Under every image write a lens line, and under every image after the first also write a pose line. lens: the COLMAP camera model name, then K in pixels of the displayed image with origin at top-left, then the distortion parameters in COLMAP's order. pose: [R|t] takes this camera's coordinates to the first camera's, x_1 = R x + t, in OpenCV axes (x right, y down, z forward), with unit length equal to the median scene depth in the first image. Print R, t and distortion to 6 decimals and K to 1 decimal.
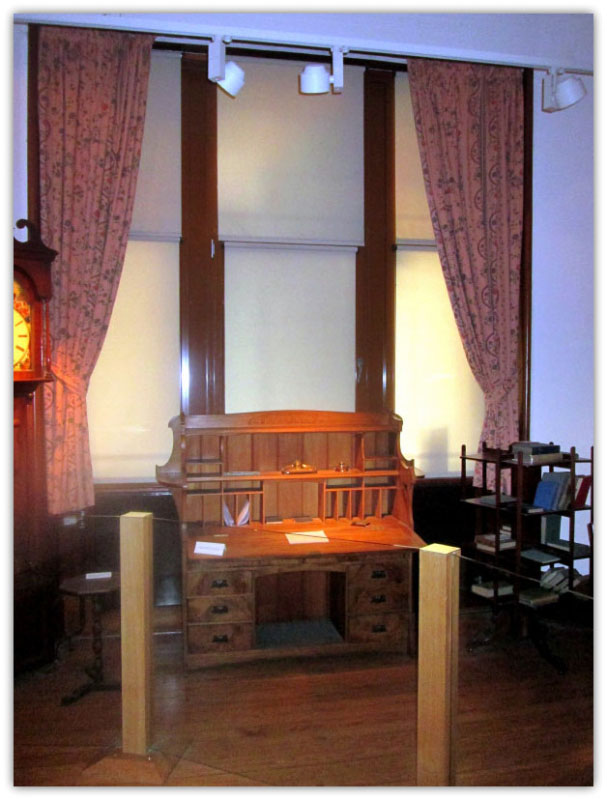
lens RADIAL K [[676.0, 0, 304.7], [0, 676.0, 401.6], [0, 0, 1]] dist [-0.068896, 0.056314]
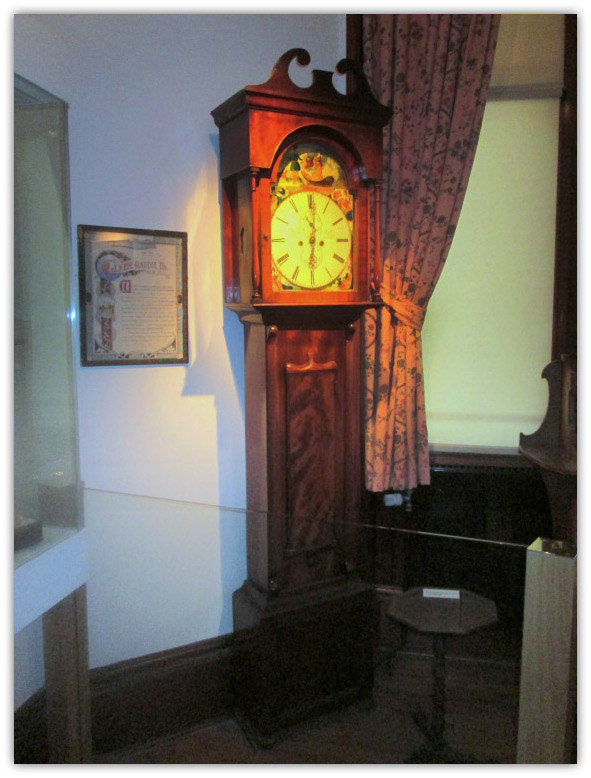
lens RADIAL K [[657.4, 0, 297.7], [0, 657.4, 393.2], [0, 0, 1]] dist [-0.068896, 0.056314]
pose [[0.916711, 0.040032, -0.397539, -0.171597], [-0.010006, 0.996956, 0.077320, 0.006616], [0.399424, -0.066902, 0.914322, 0.321187]]
